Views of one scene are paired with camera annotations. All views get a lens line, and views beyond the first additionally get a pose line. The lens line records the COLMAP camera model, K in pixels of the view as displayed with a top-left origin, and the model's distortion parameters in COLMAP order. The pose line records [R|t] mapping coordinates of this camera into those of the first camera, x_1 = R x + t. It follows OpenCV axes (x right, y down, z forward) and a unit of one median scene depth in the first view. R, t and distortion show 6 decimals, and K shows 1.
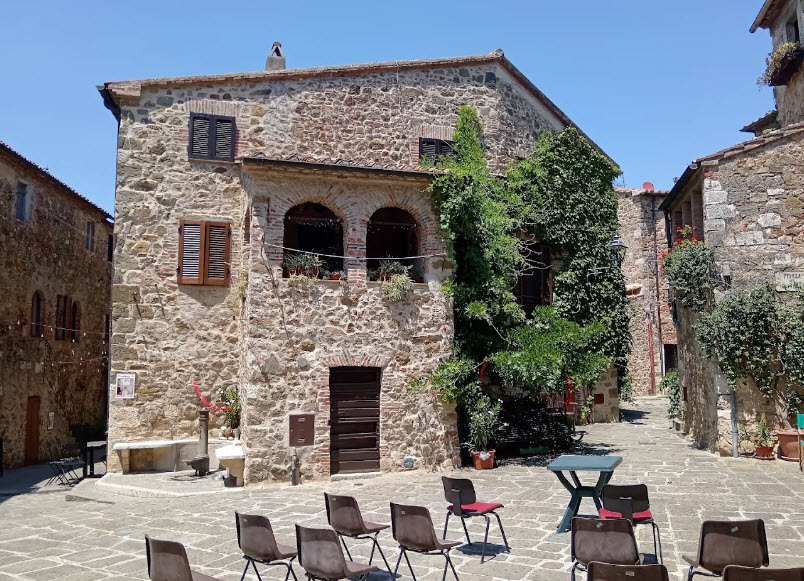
lens RADIAL K [[645.0, 0, 401.9], [0, 645.0, 290.7], [0, 0, 1]] dist [-0.002092, -0.010349]
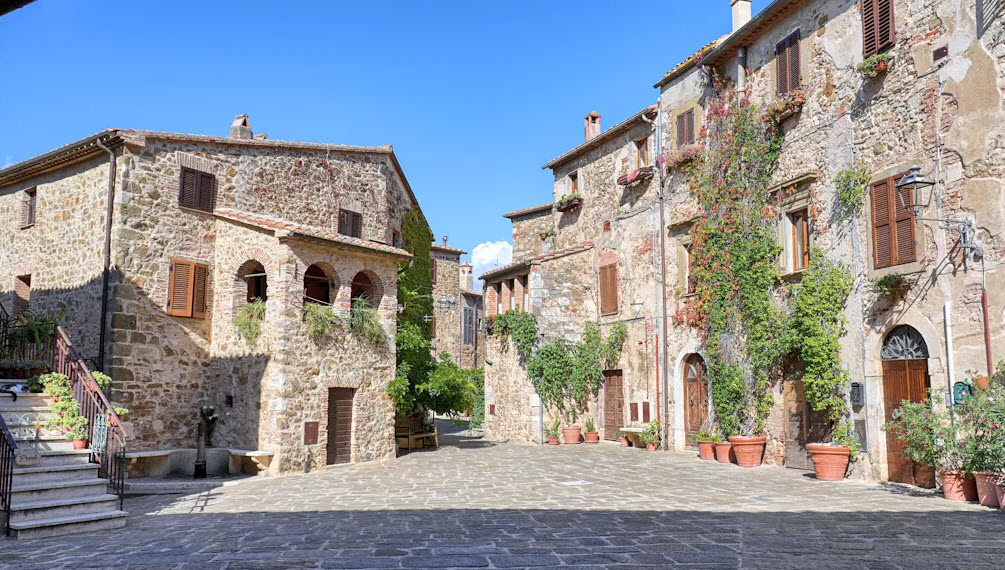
lens RADIAL K [[802.0, 0, 502.6], [0, 802.0, 284.6], [0, 0, 1]] dist [-0.015845, -0.002251]
pose [[0.789635, 0.086585, 0.607437, -0.748051], [-0.069389, 0.996244, -0.051805, -0.032025], [-0.609640, -0.001243, 0.792677, -0.499115]]
